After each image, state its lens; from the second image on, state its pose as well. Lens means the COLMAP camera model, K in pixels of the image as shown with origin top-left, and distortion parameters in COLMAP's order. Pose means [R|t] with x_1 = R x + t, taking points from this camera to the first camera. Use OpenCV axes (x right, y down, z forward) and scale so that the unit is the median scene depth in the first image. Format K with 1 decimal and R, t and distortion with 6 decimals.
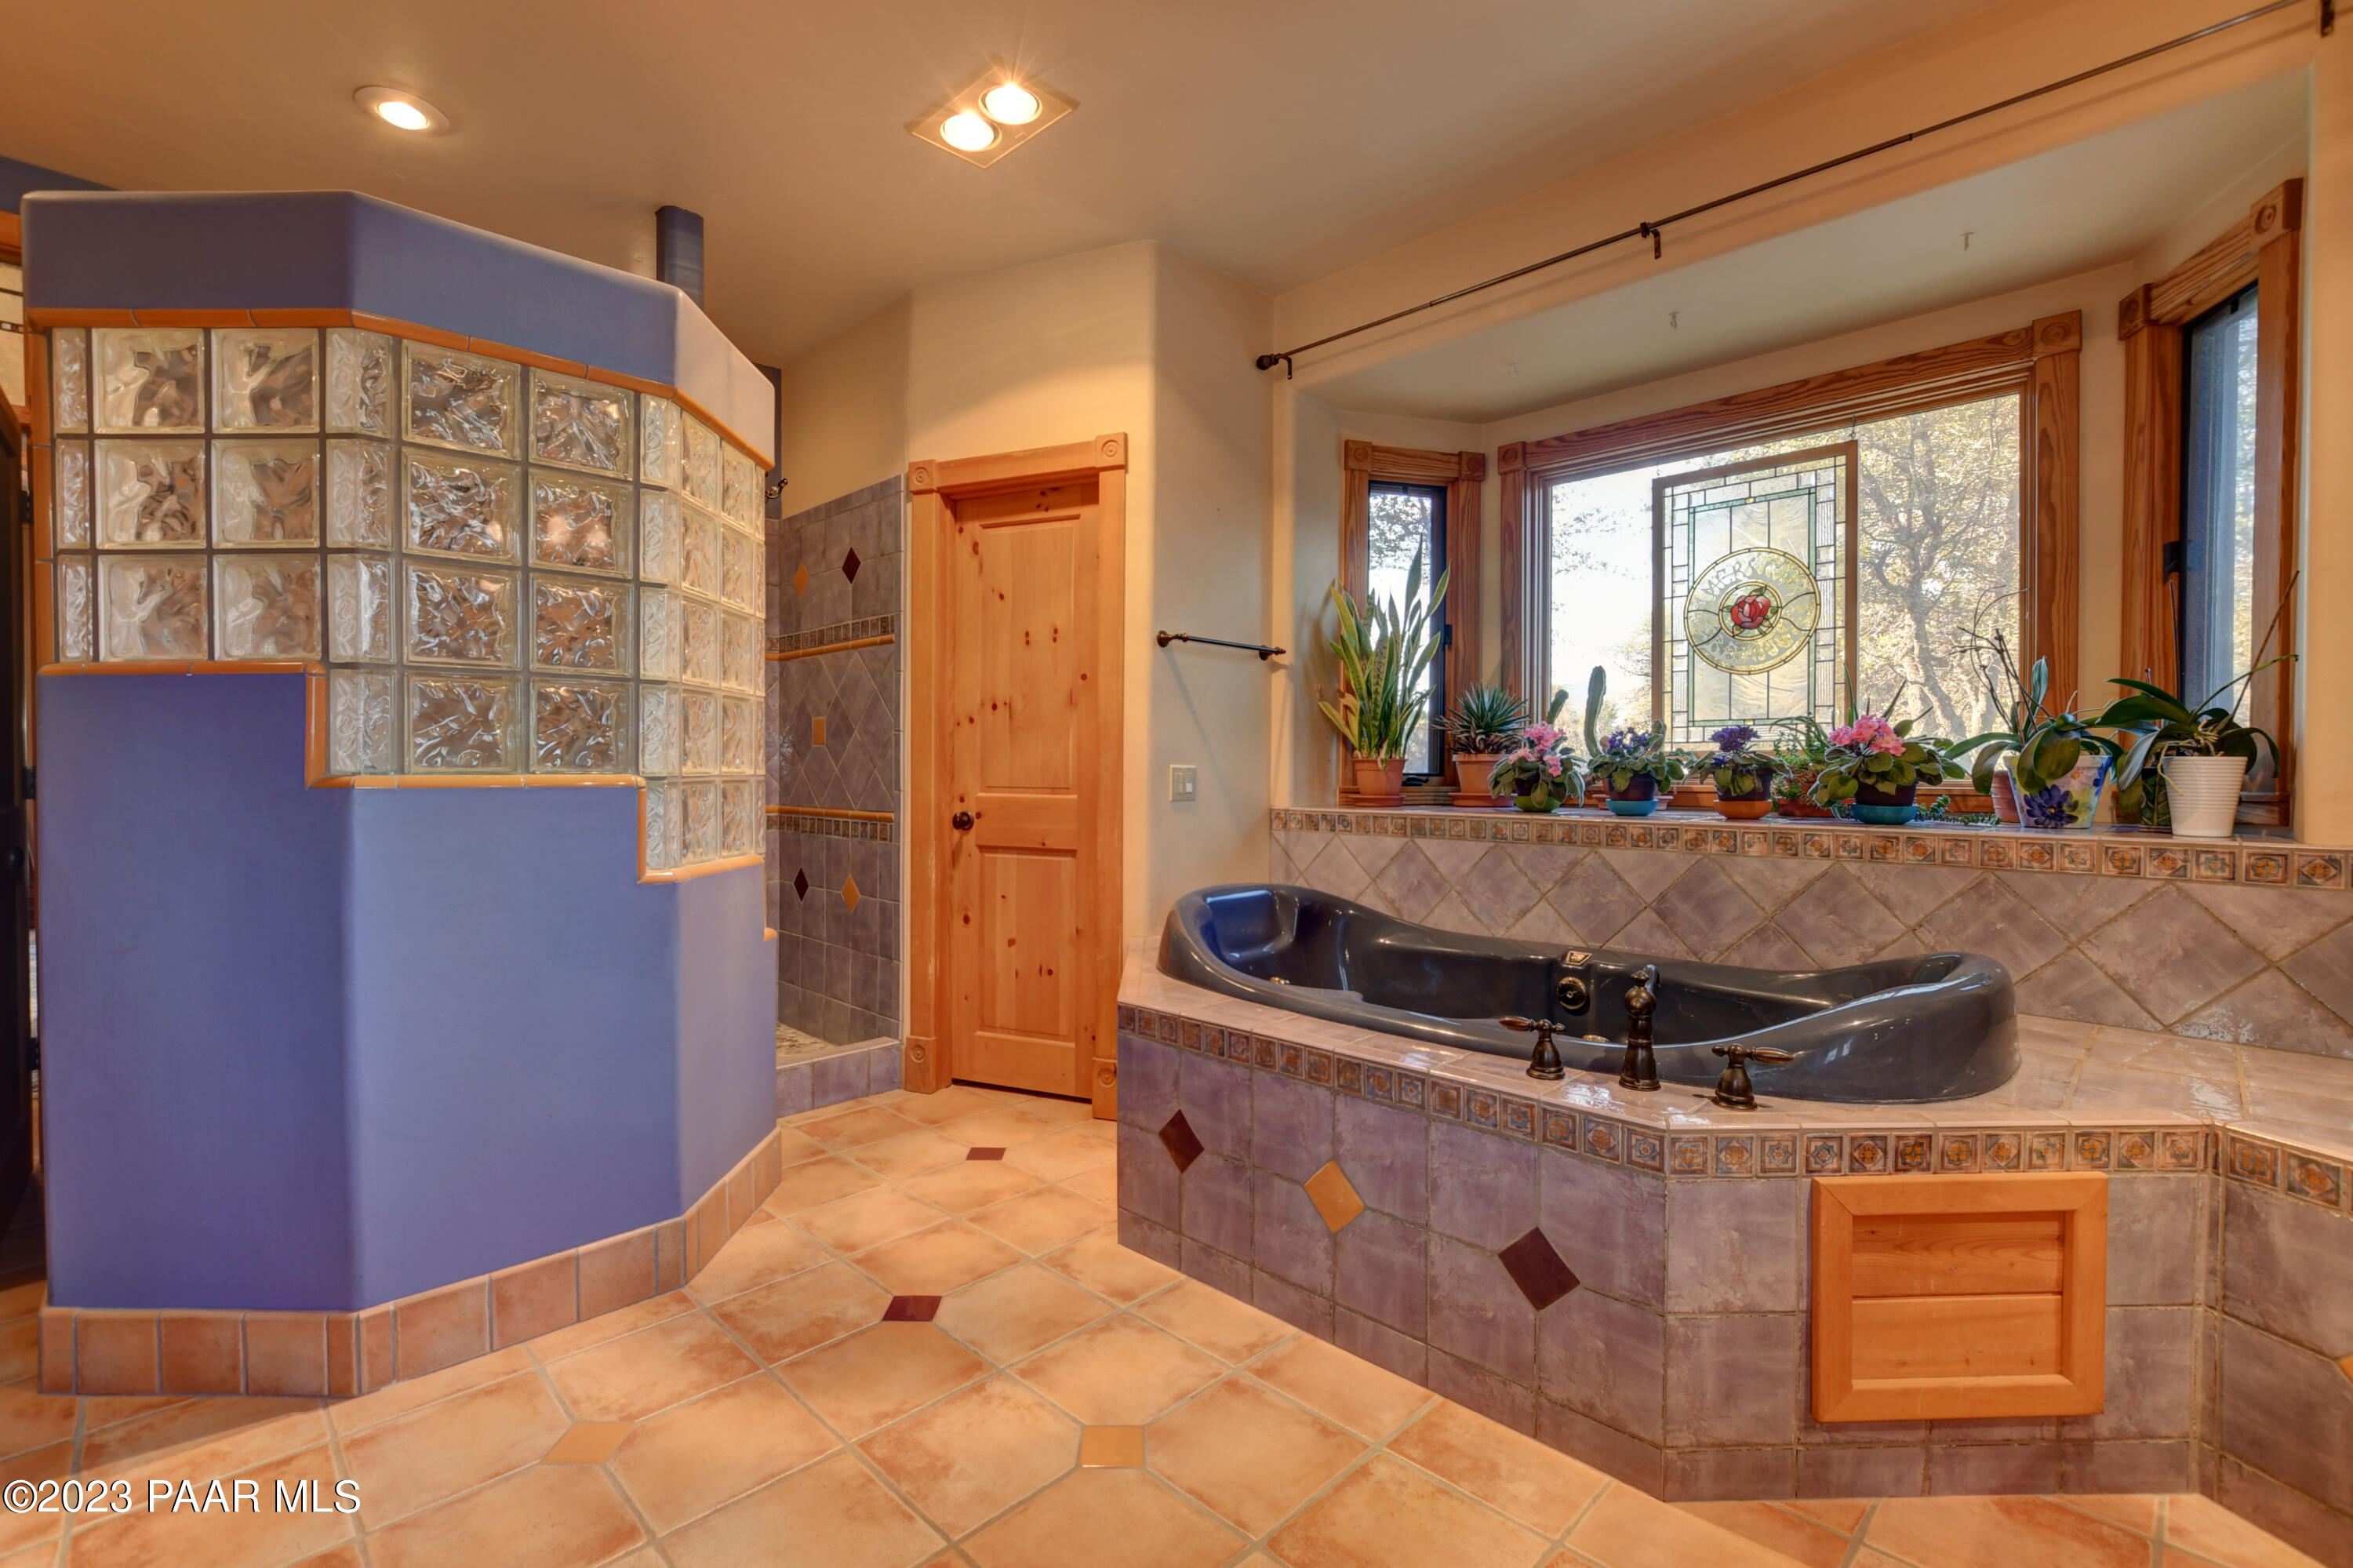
lens RADIAL K [[1054.4, 0, 1179.0], [0, 1054.4, 780.6], [0, 0, 1]] dist [-0.017650, 0.002038]
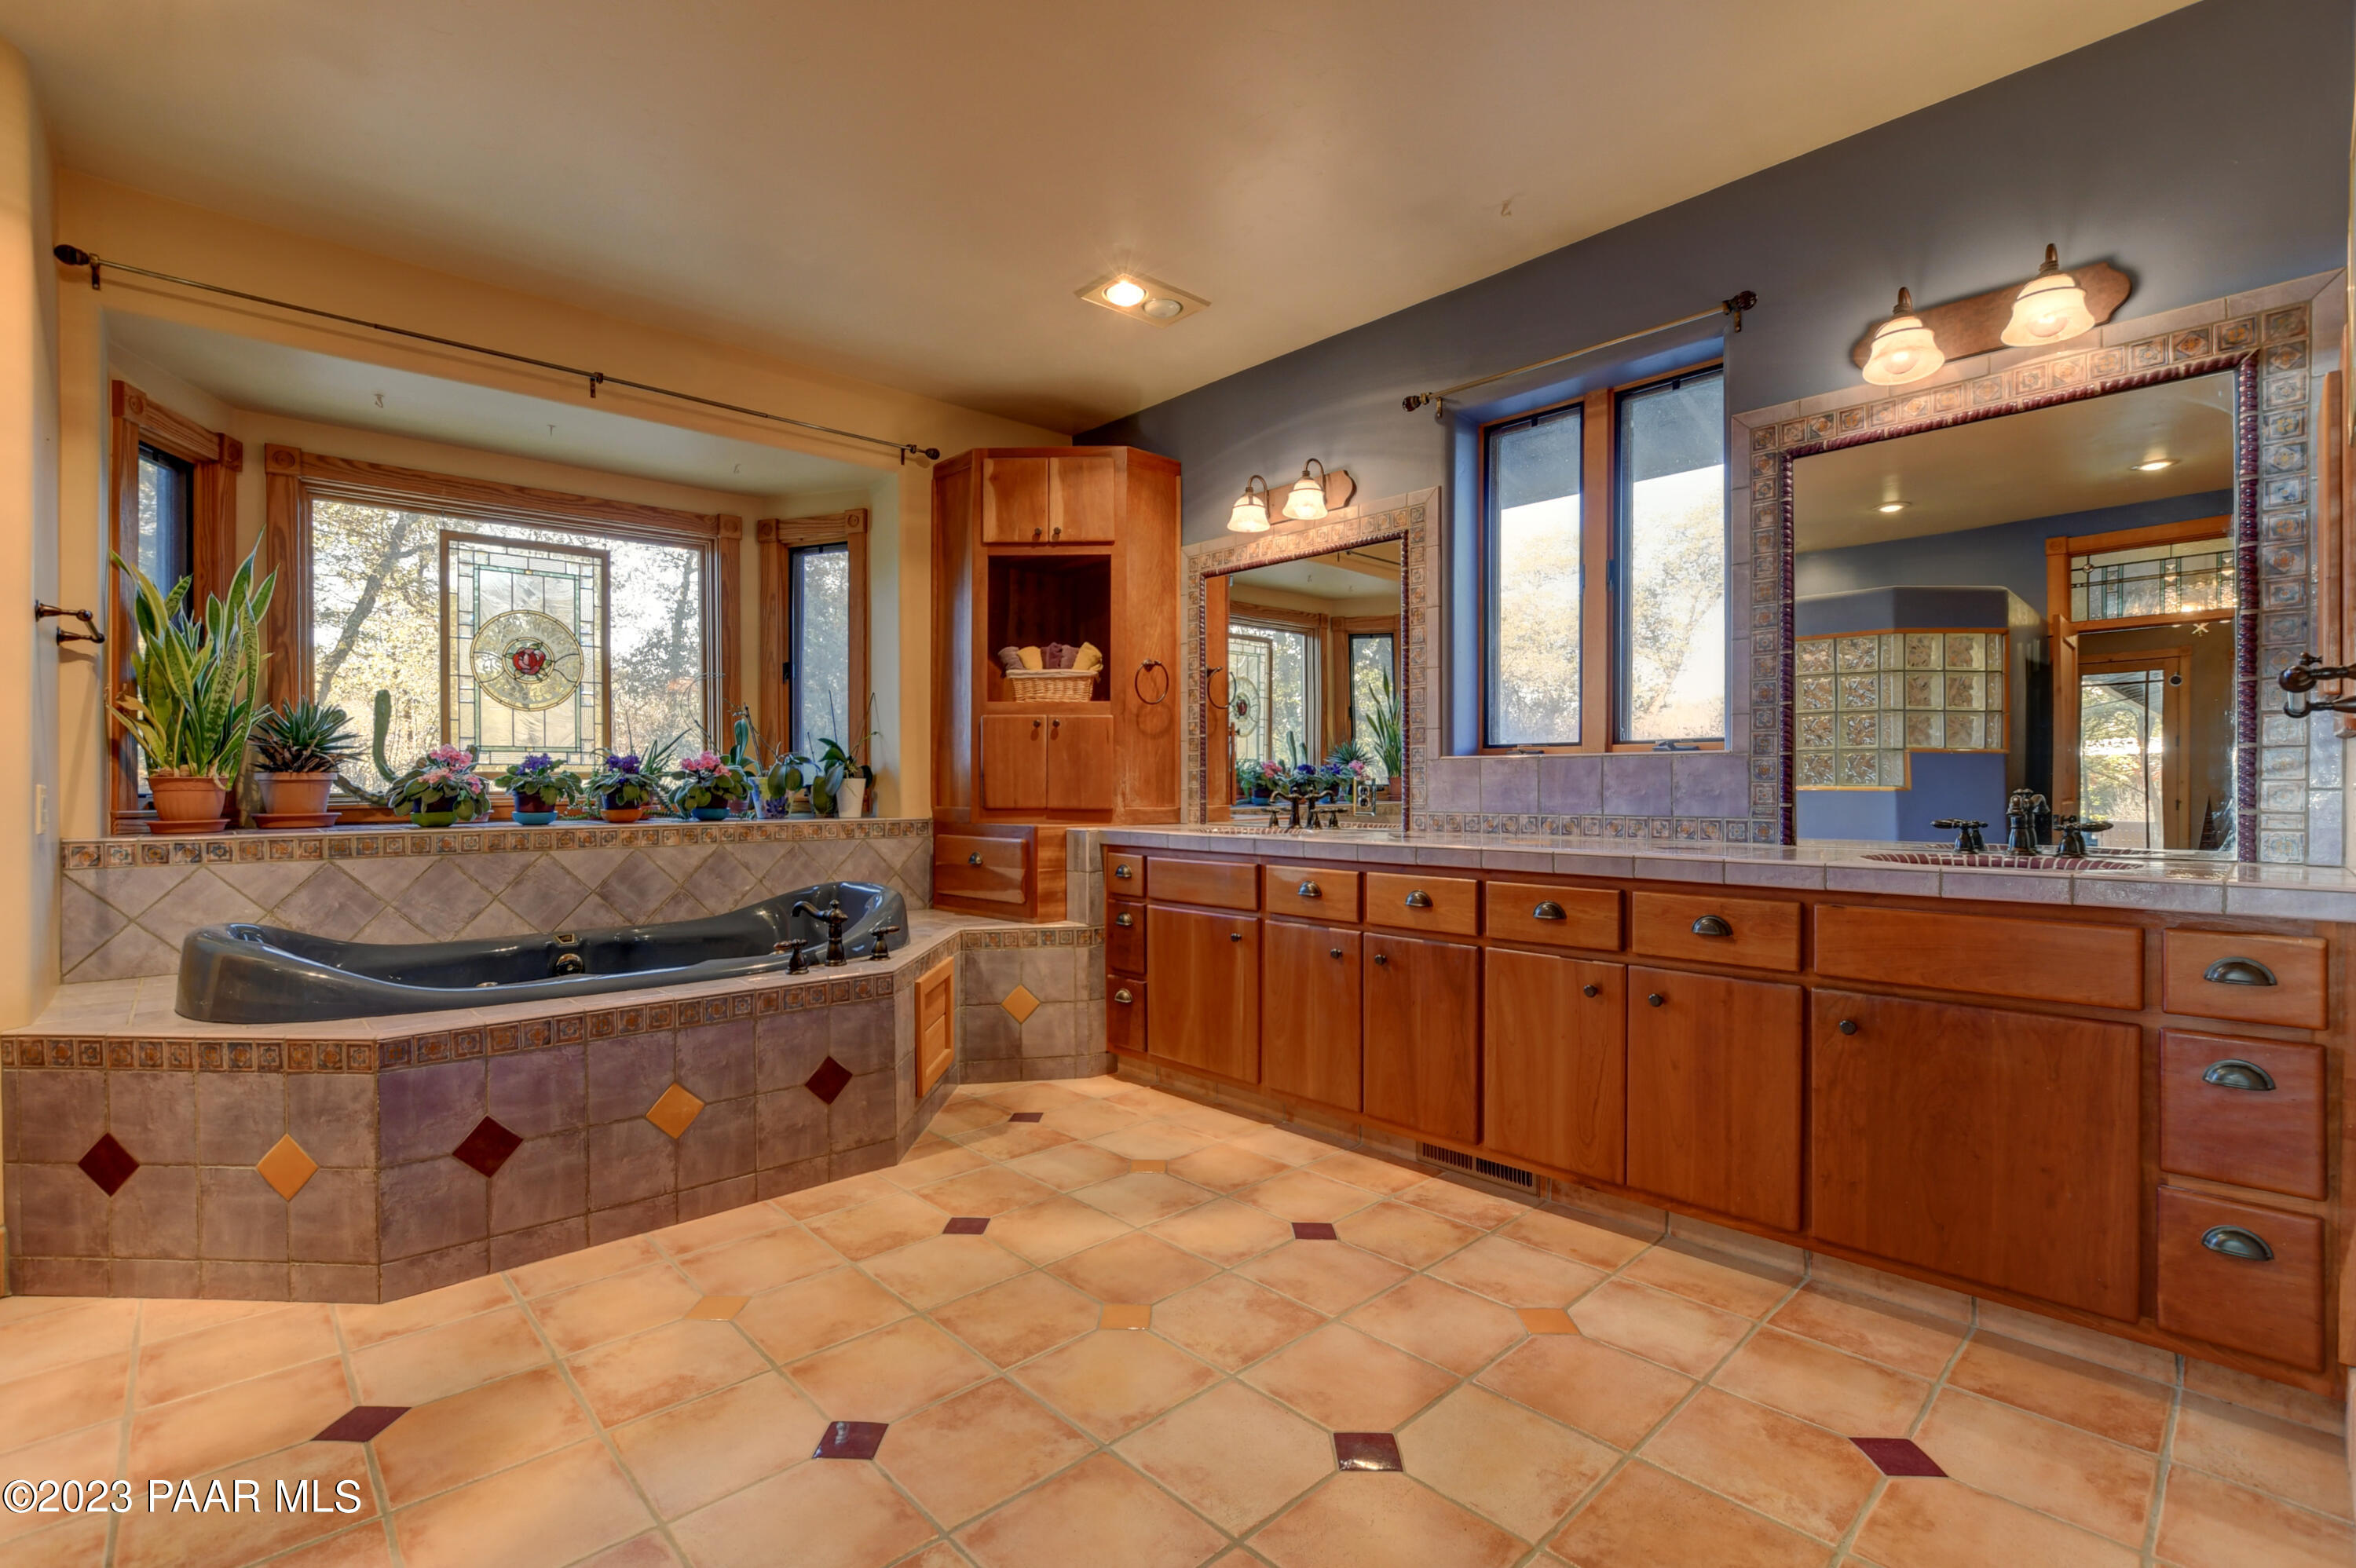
lens RADIAL K [[1055.6, 0, 1181.4], [0, 1055.6, 785.2], [0, 0, 1]] dist [-0.017650, 0.002038]
pose [[0.022161, -0.002950, 0.999750, -0.845471], [0.016094, 0.999867, 0.002593, -0.004163], [-0.999625, 0.016032, 0.022206, 0.242032]]
